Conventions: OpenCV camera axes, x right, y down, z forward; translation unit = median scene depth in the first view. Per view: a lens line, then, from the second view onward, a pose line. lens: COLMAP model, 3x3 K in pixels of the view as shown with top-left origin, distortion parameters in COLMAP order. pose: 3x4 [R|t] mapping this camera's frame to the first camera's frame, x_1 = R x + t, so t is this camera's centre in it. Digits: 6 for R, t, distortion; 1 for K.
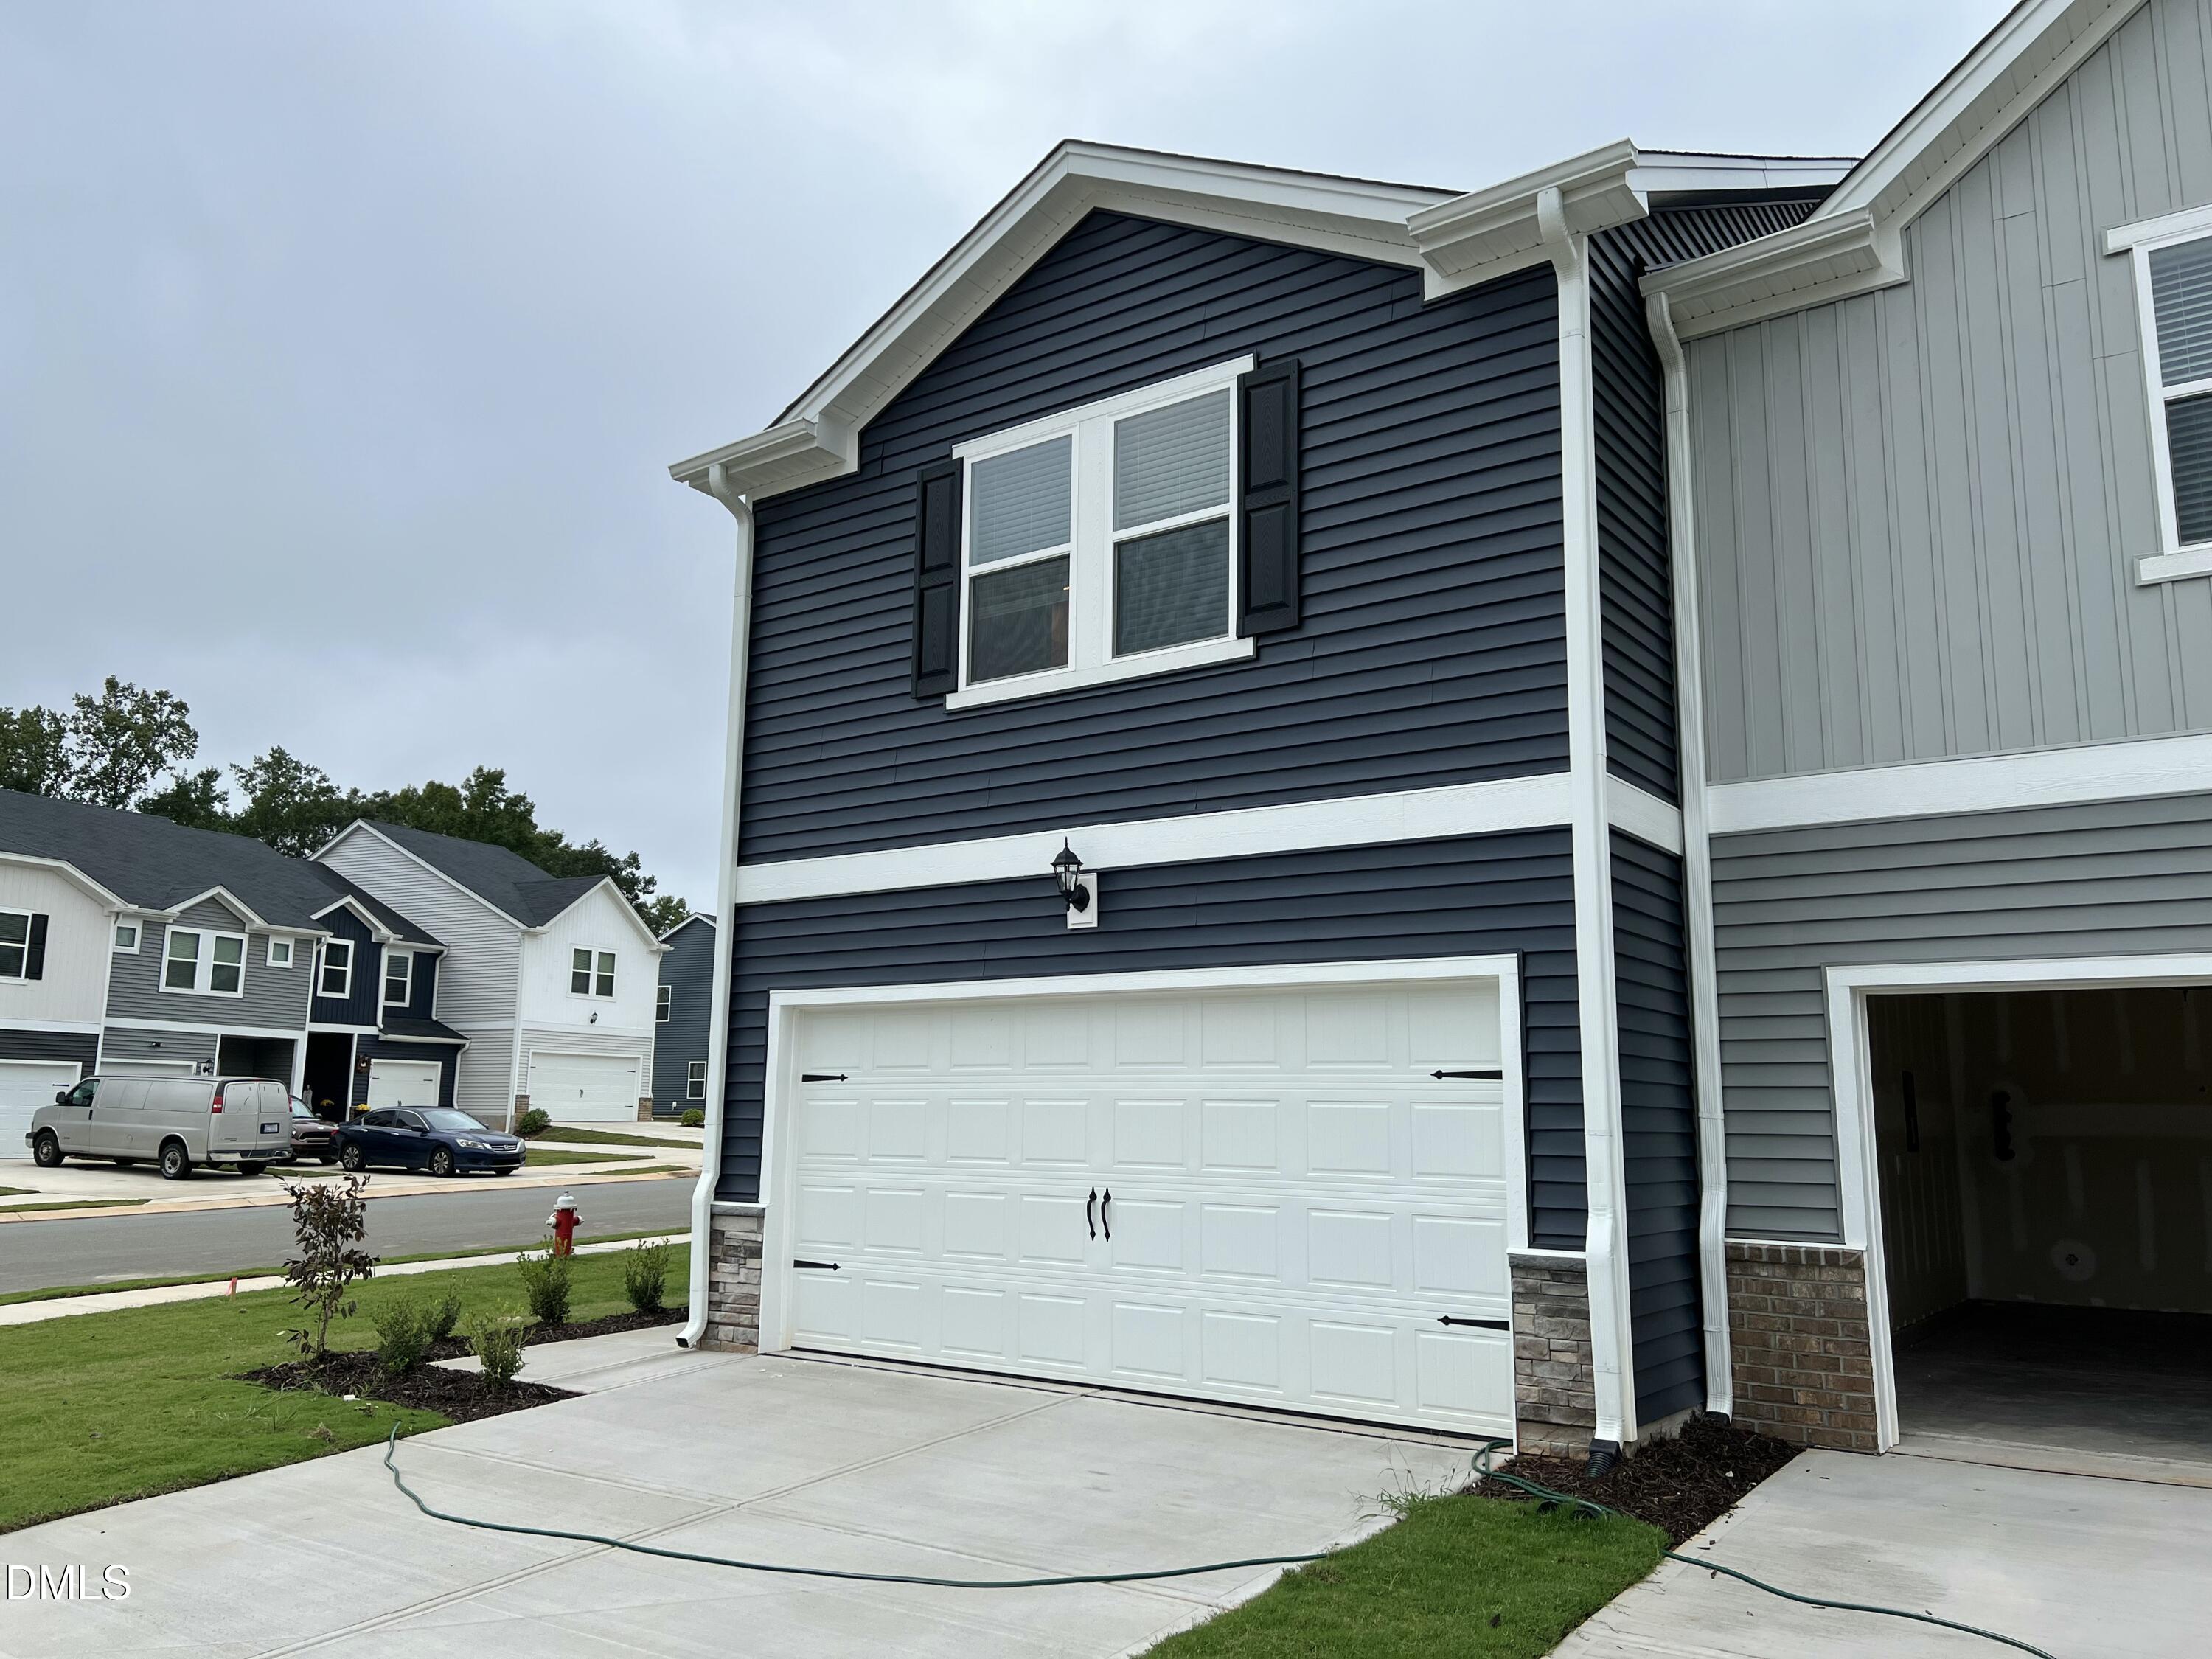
lens RADIAL K [[1659.5, 0, 1107.1], [0, 1659.5, 828.8], [0, 0, 1]] dist [0.061111, -0.006057]
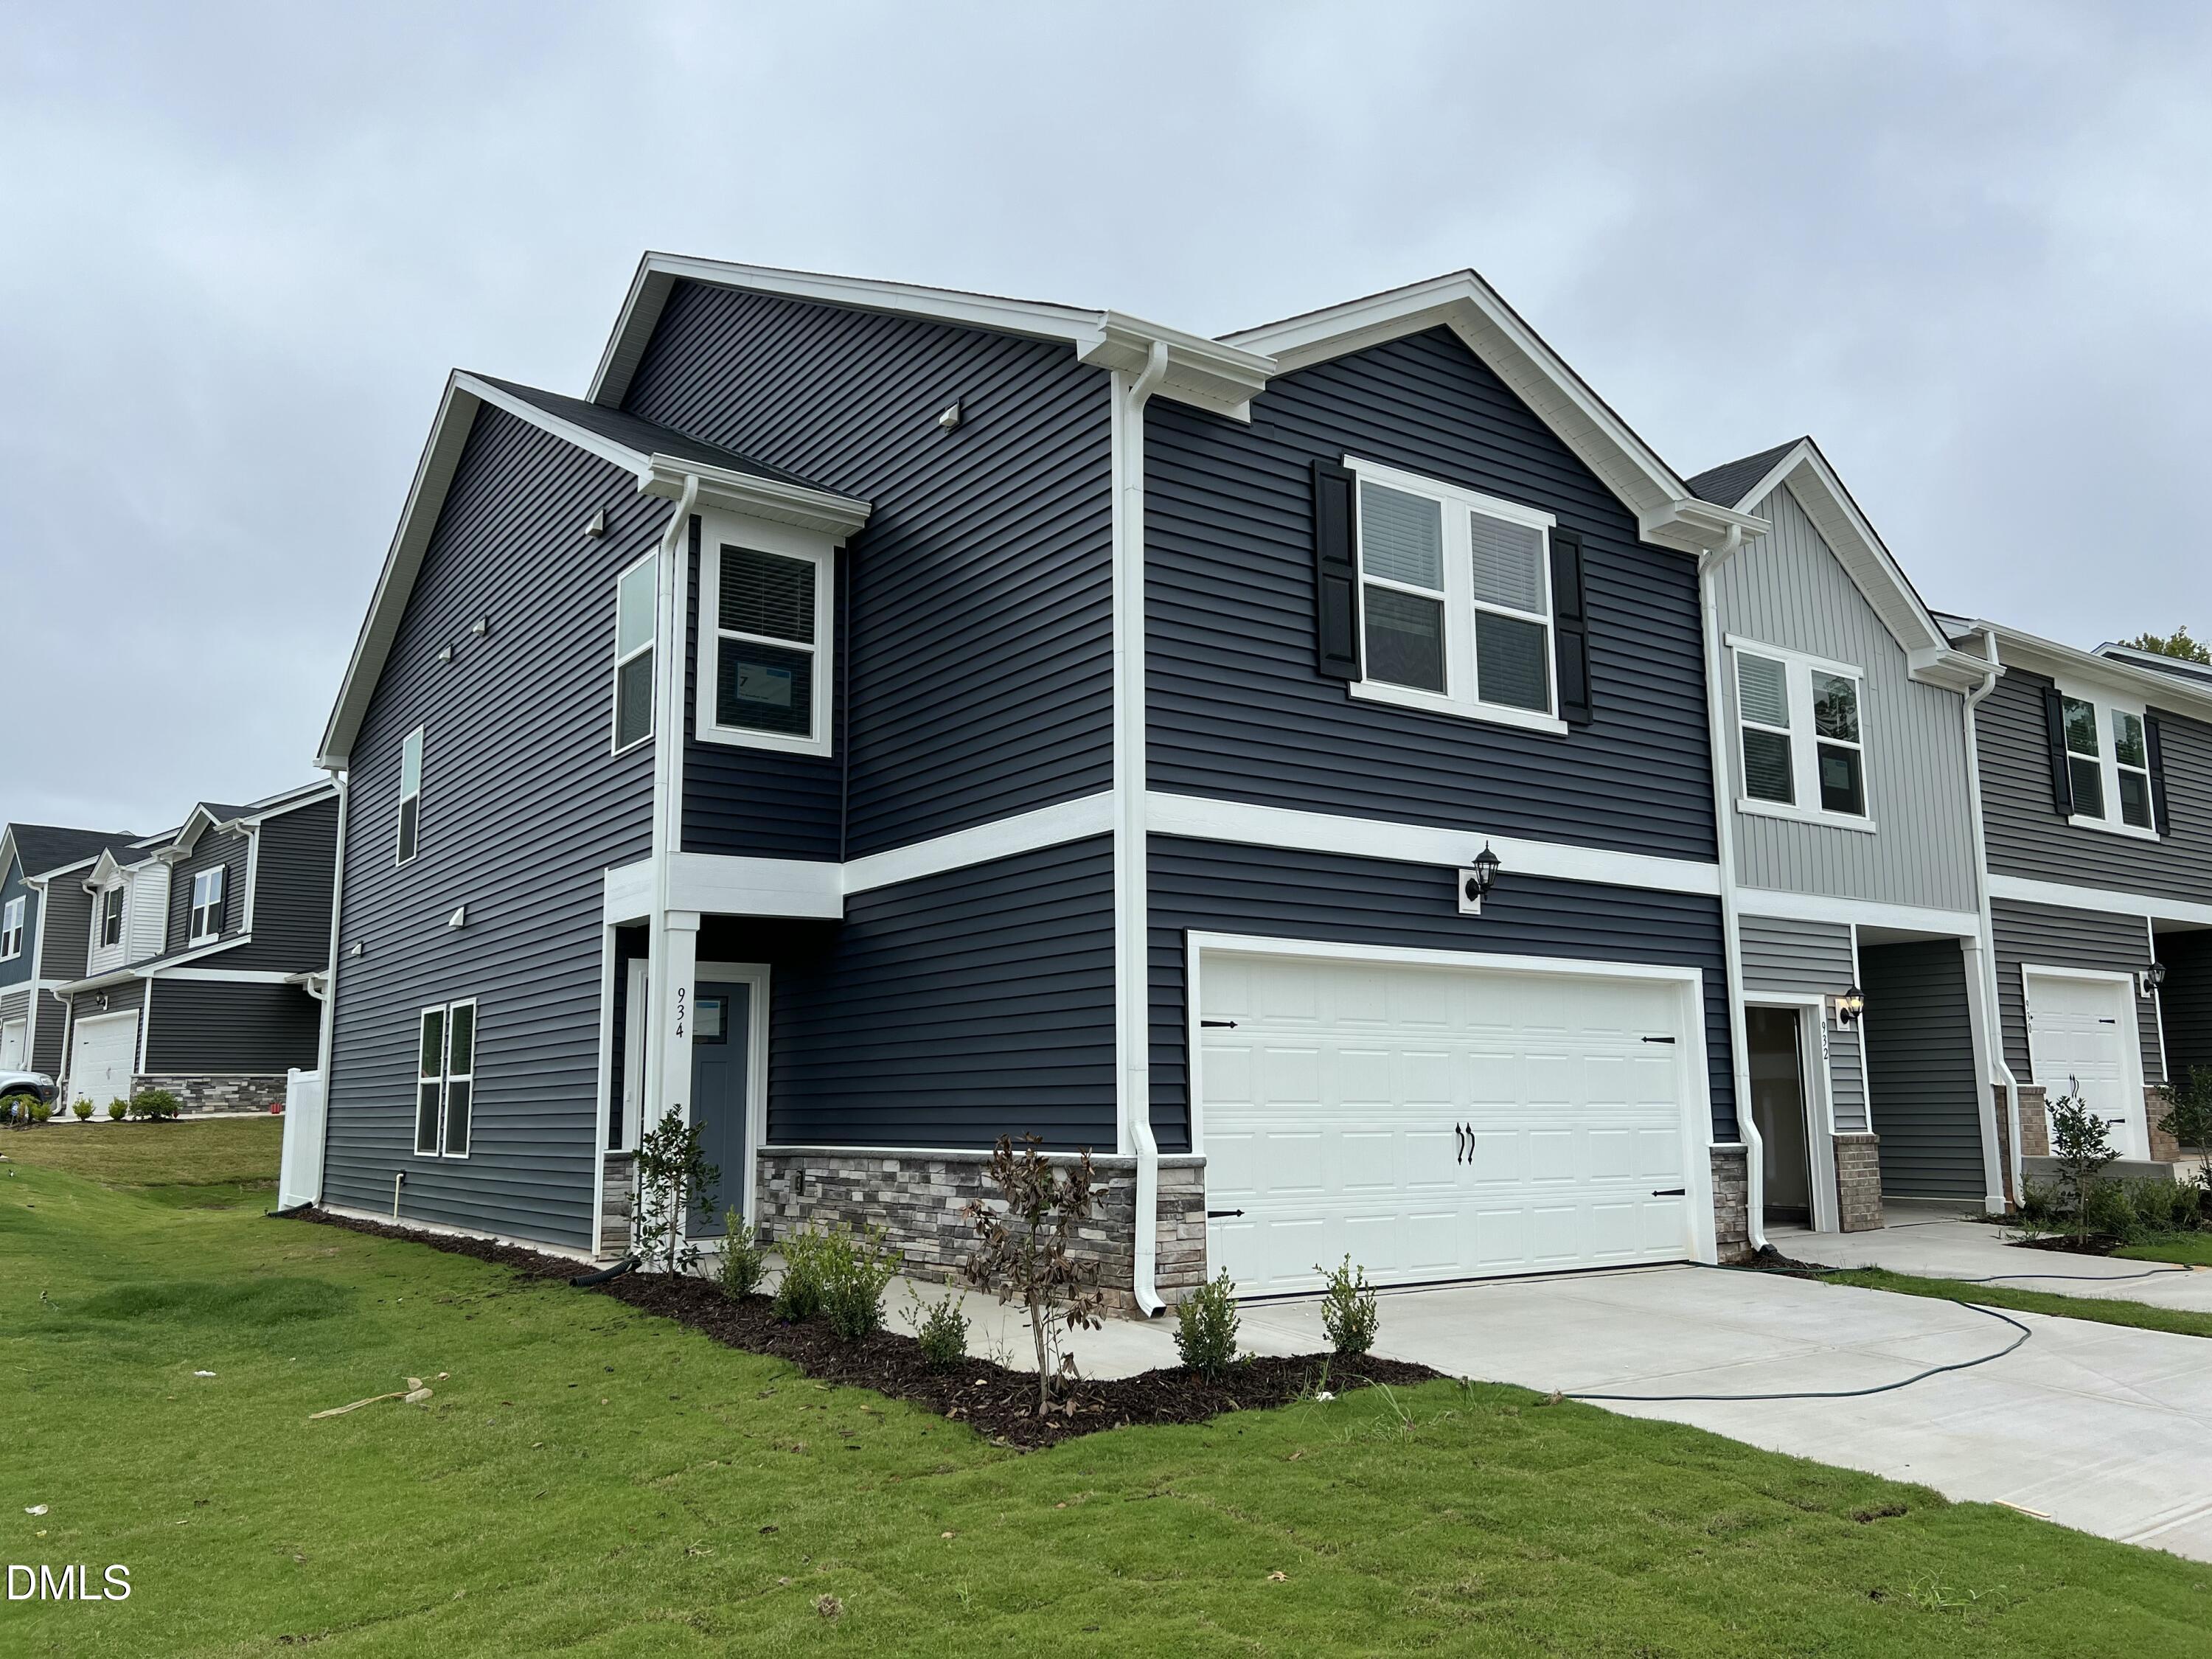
lens RADIAL K [[1659.5, 0, 1105.7], [0, 1659.5, 833.3], [0, 0, 1]] dist [0.061111, -0.006057]
pose [[0.323107, 0.142779, 0.935530, -1.202528], [-0.151155, 0.983648, -0.097918, 0.154865], [-0.934213, -0.109772, 0.339405, 0.793948]]
